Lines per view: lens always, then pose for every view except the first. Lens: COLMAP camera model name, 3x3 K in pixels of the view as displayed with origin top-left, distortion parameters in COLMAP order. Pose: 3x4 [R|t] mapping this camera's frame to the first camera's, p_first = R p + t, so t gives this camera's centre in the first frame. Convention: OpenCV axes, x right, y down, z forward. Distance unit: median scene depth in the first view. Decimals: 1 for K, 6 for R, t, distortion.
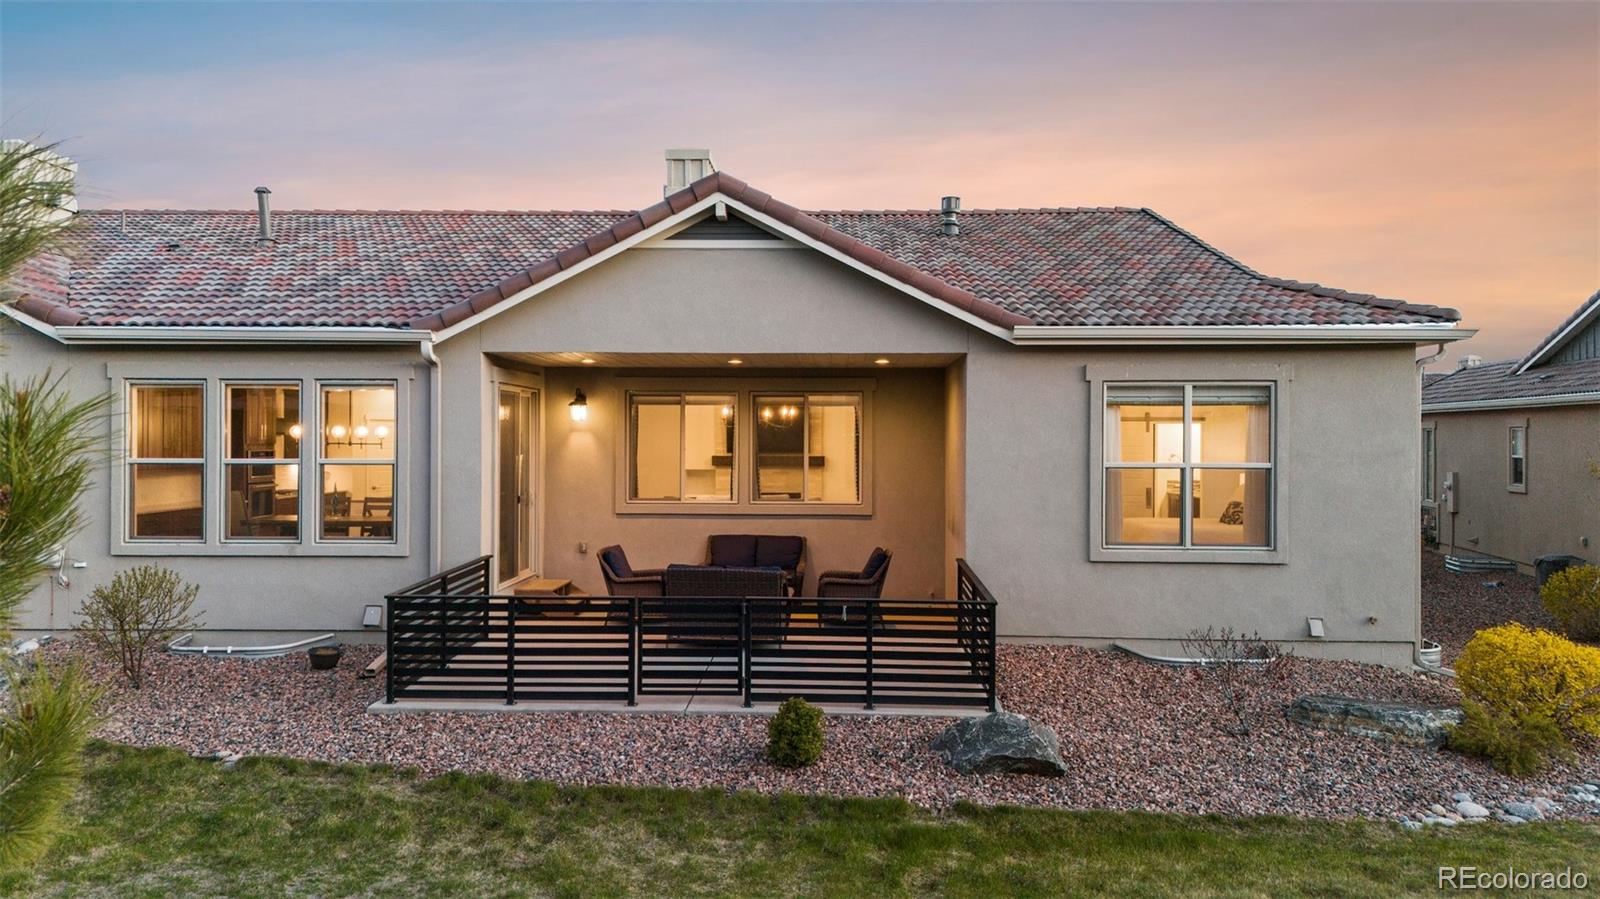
lens RADIAL K [[1163.5, 0, 800.0], [0, 1163.5, 449.5], [0, 0, 1]] dist [0.074524, -0.073486]
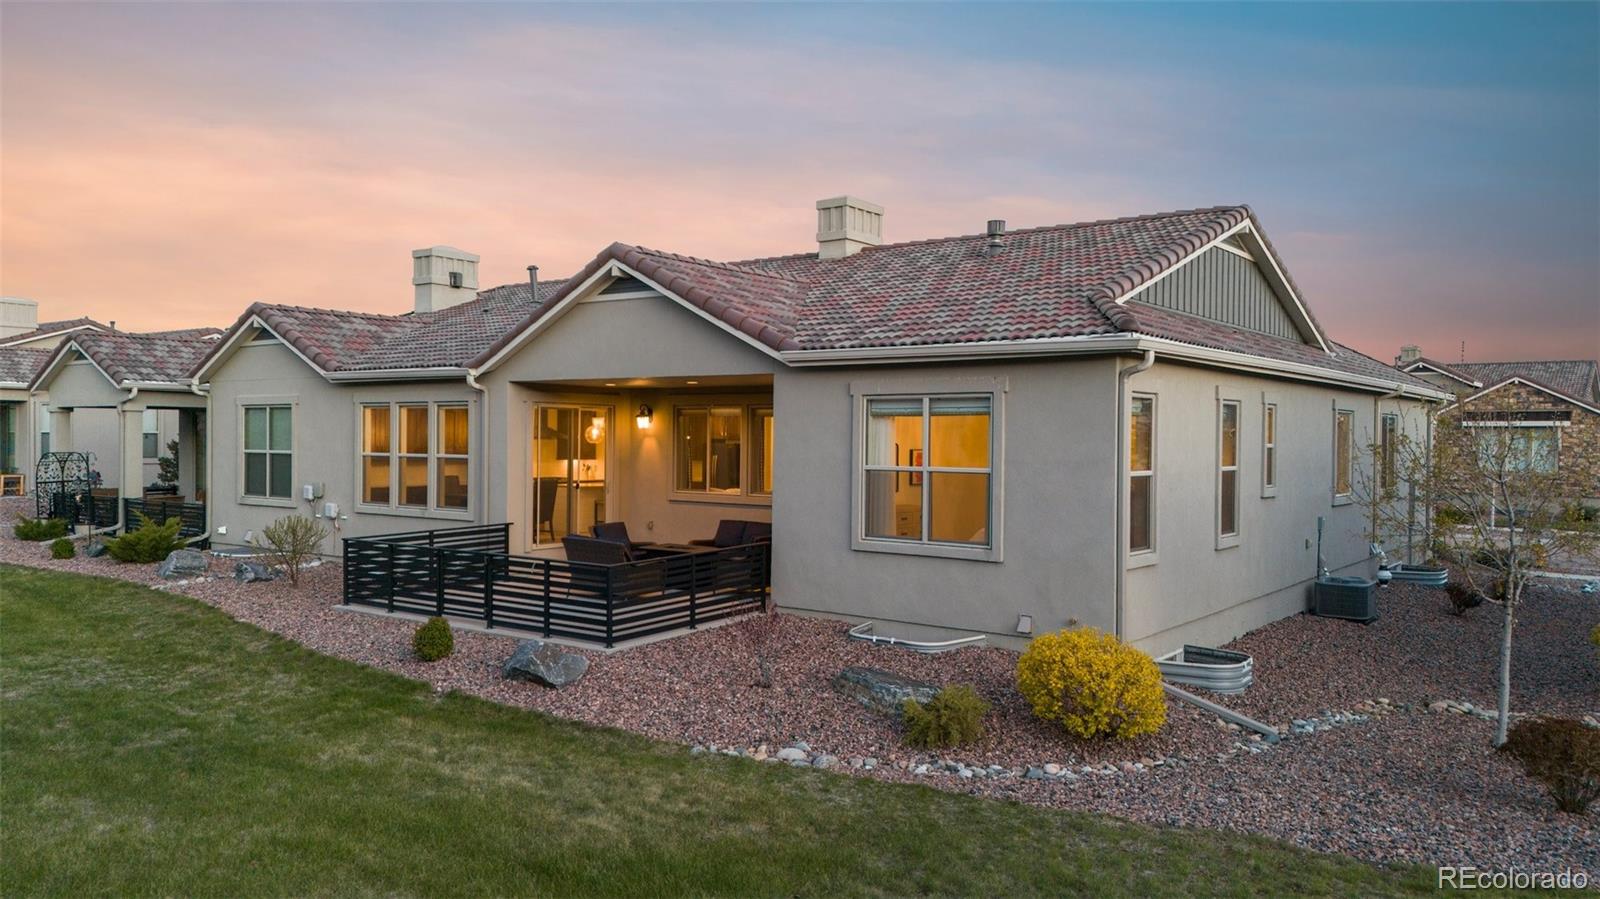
lens RADIAL K [[1163.5, 0, 800.0], [0, 1163.5, 449.5], [0, 0, 1]] dist [0.074524, -0.073486]
pose [[0.826424, 0.009795, -0.562964, 0.831457], [-0.012350, 0.999923, -0.000733, -0.002969], [0.562913, 0.007558, 0.826481, 0.015004]]
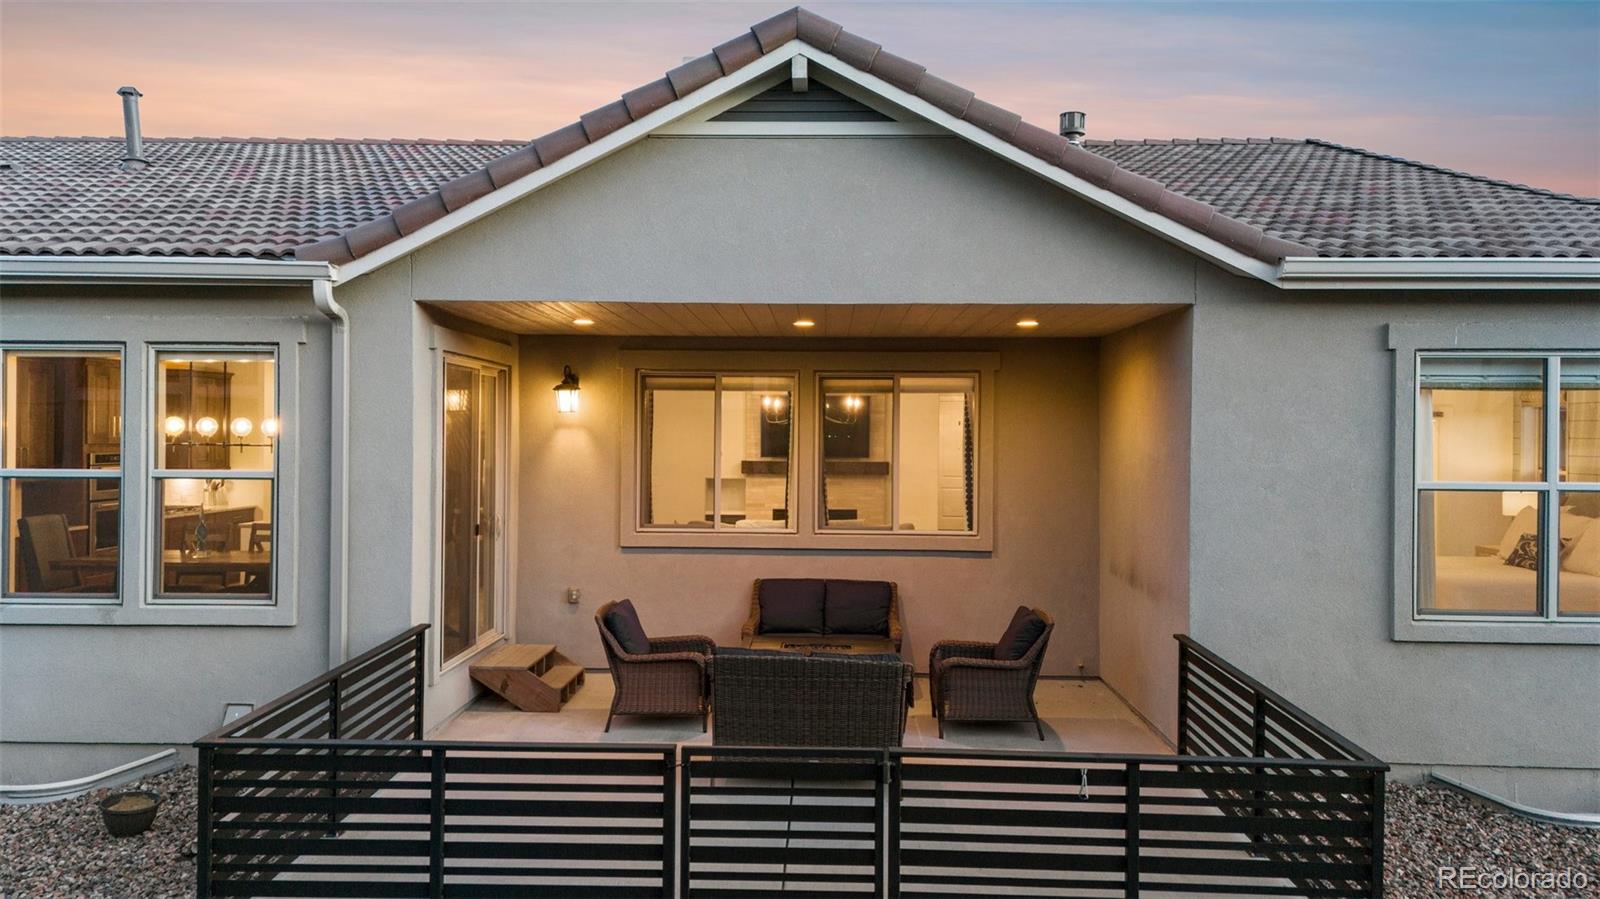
lens RADIAL K [[1163.5, 0, 800.0], [0, 1163.5, 449.5], [0, 0, 1]] dist [0.074524, -0.073486]
pose [[0.999932, 0.004217, 0.010908, -0.071263], [-0.004234, 0.999990, 0.001535, -0.005197], [-0.010902, -0.001581, 0.999939, 0.367271]]
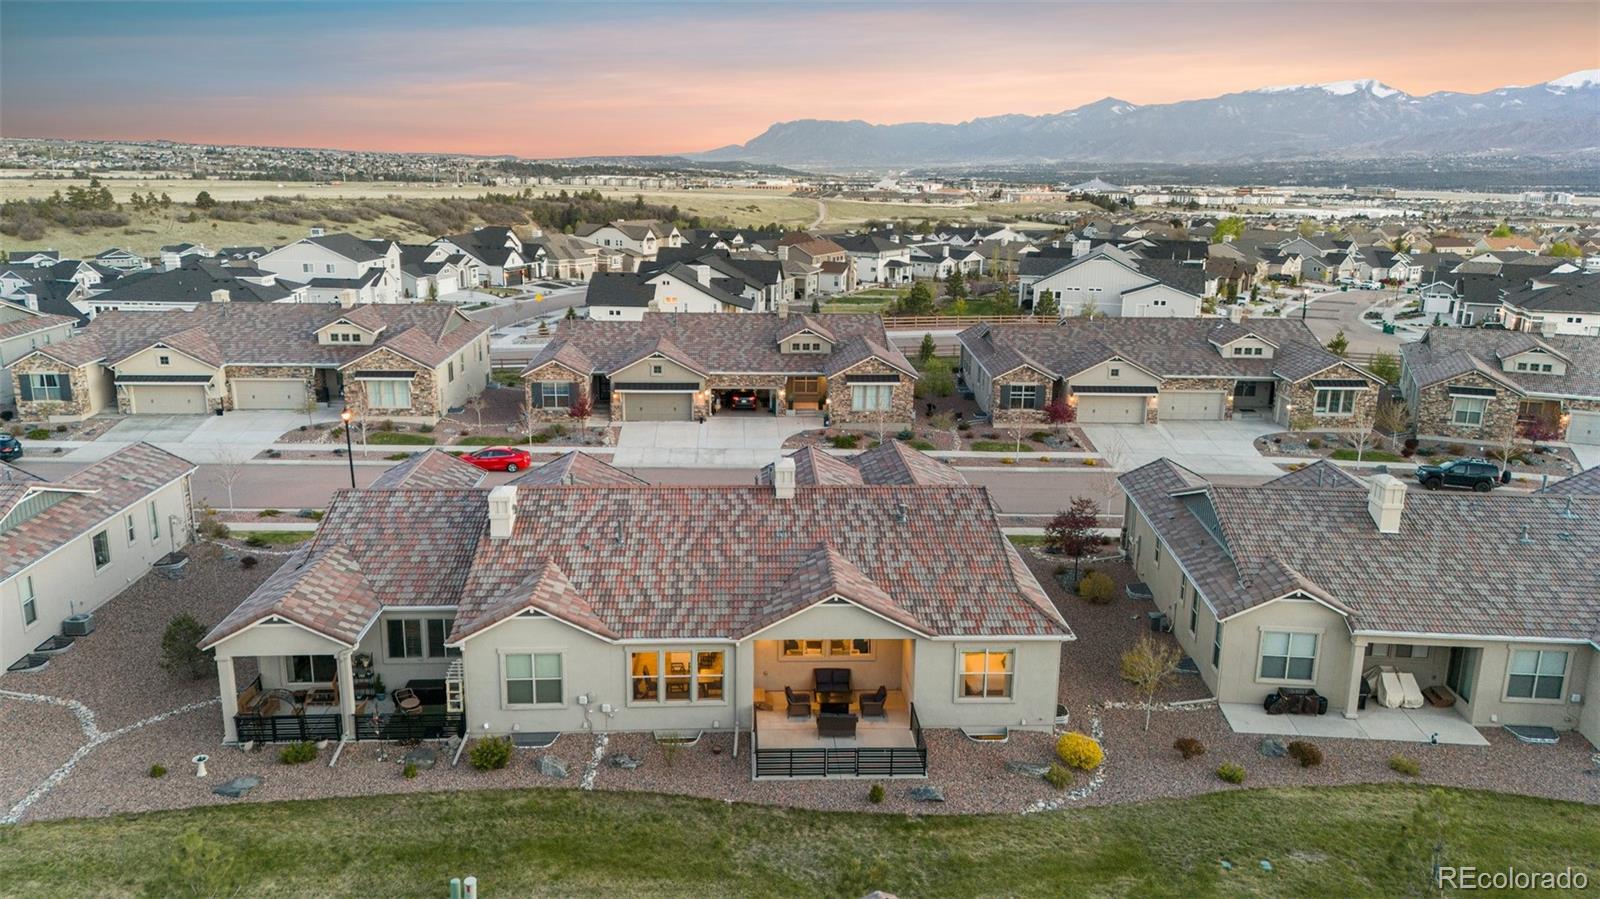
lens RADIAL K [[1163.5, 0, 800.0], [0, 1163.5, 449.5], [0, 0, 1]] dist [0.074524, -0.073486]
pose [[0.995396, -0.015338, 0.094609, -0.419609], [-0.008243, 0.969756, 0.243935, -1.252724], [-0.095489, -0.243592, 0.965166, -1.700004]]
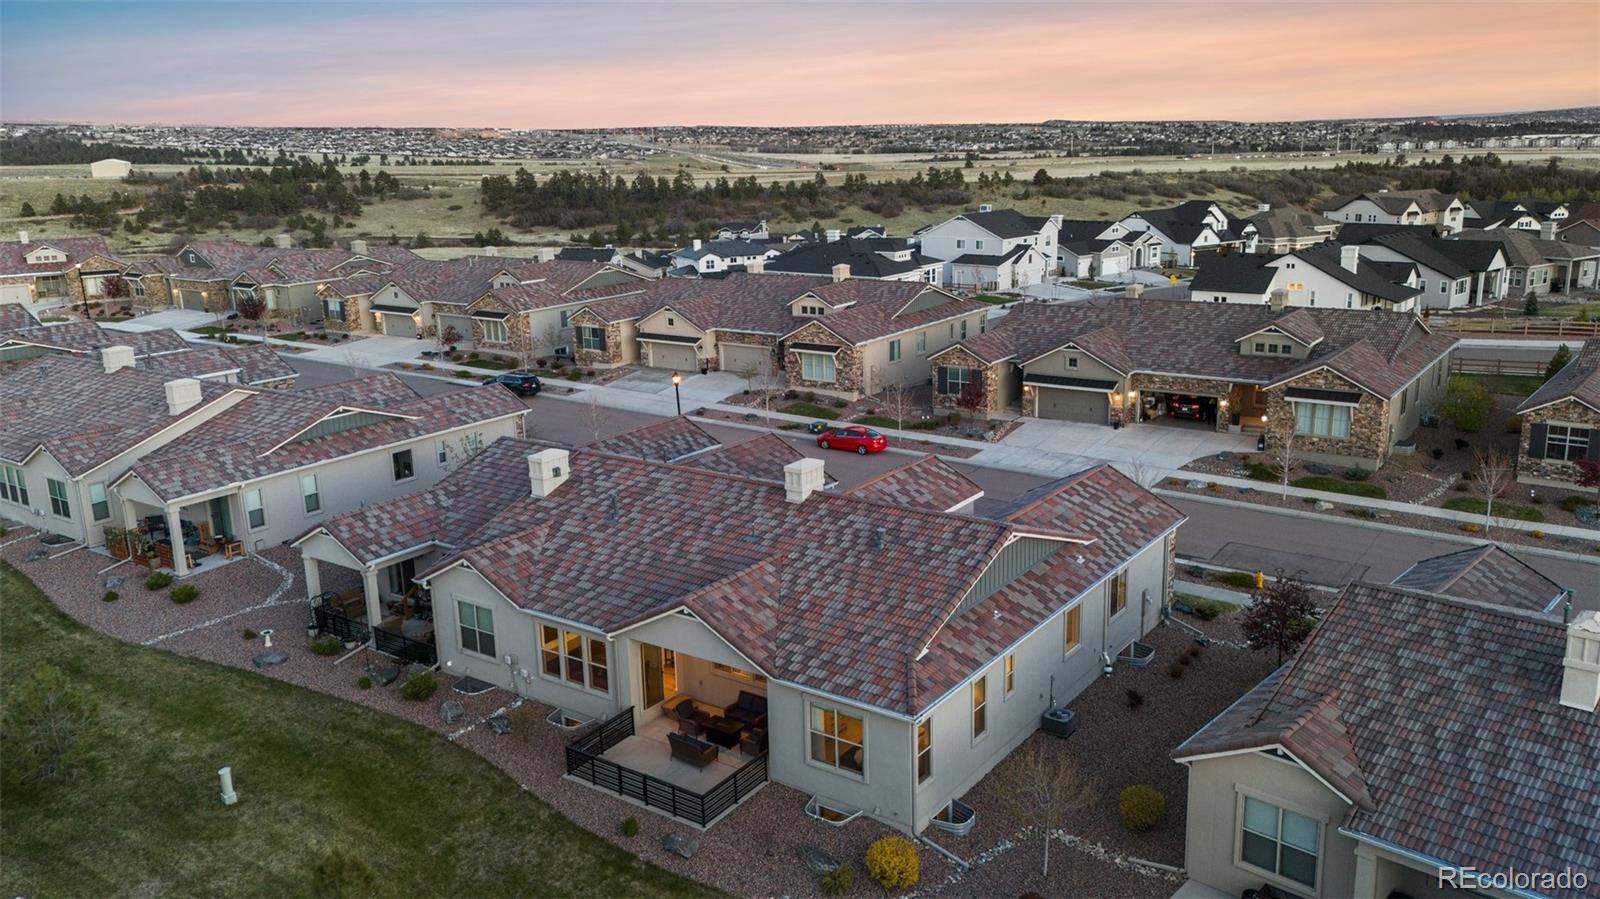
lens RADIAL K [[1254.2, 0, 792.3], [0, 1254.2, 446.2], [0, 0, 1]] dist [0.083303, -0.104127]
pose [[0.832475, 0.107122, -0.543609, 1.616730], [0.031353, 0.970452, 0.239248, -1.216641], [0.553175, -0.216212, 0.804518, -1.073680]]
